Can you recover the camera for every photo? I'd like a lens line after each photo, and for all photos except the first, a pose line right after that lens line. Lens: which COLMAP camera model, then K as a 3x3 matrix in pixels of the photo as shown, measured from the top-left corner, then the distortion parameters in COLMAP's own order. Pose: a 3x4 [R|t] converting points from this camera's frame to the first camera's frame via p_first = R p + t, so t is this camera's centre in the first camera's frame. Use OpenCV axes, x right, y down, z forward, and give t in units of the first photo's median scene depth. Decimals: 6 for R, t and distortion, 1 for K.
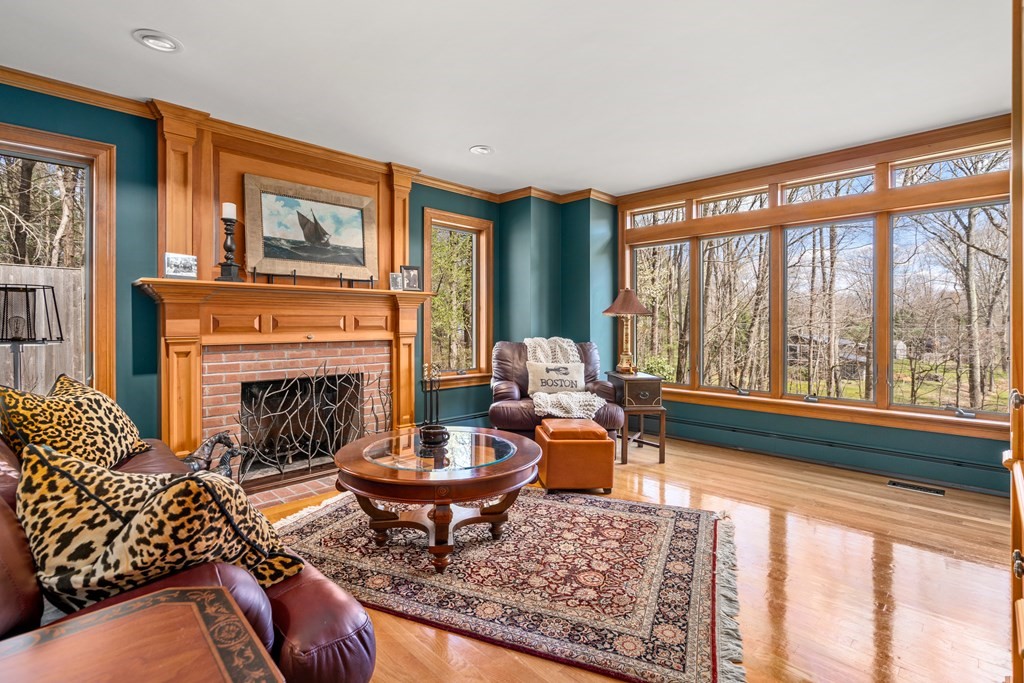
lens RADIAL K [[482.4, 0, 515.7], [0, 482.4, 323.4], [0, 0, 1]] dist [0.001354, 0.000630]
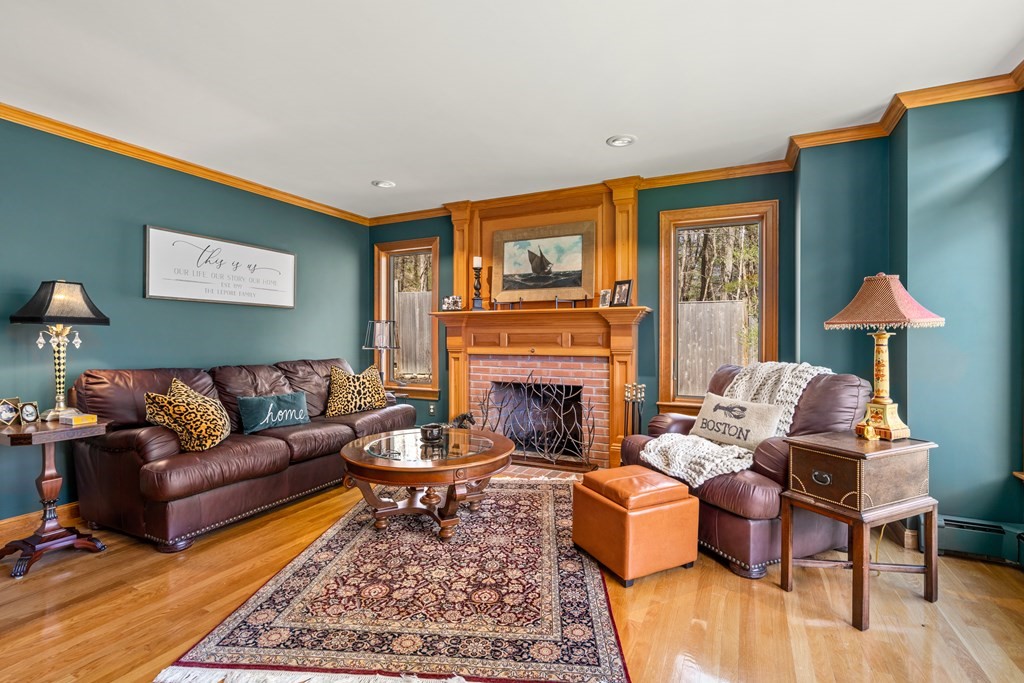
lens RADIAL K [[475.1, 0, 509.0], [0, 475.1, 344.5], [0, 0, 1]] dist [0.001450, 0.000821]
pose [[0.317287, 0.011553, -0.948259, 0.739223], [-0.003434, 0.999933, 0.011034, -0.001198], [0.948323, -0.000245, 0.317306, 0.591318]]
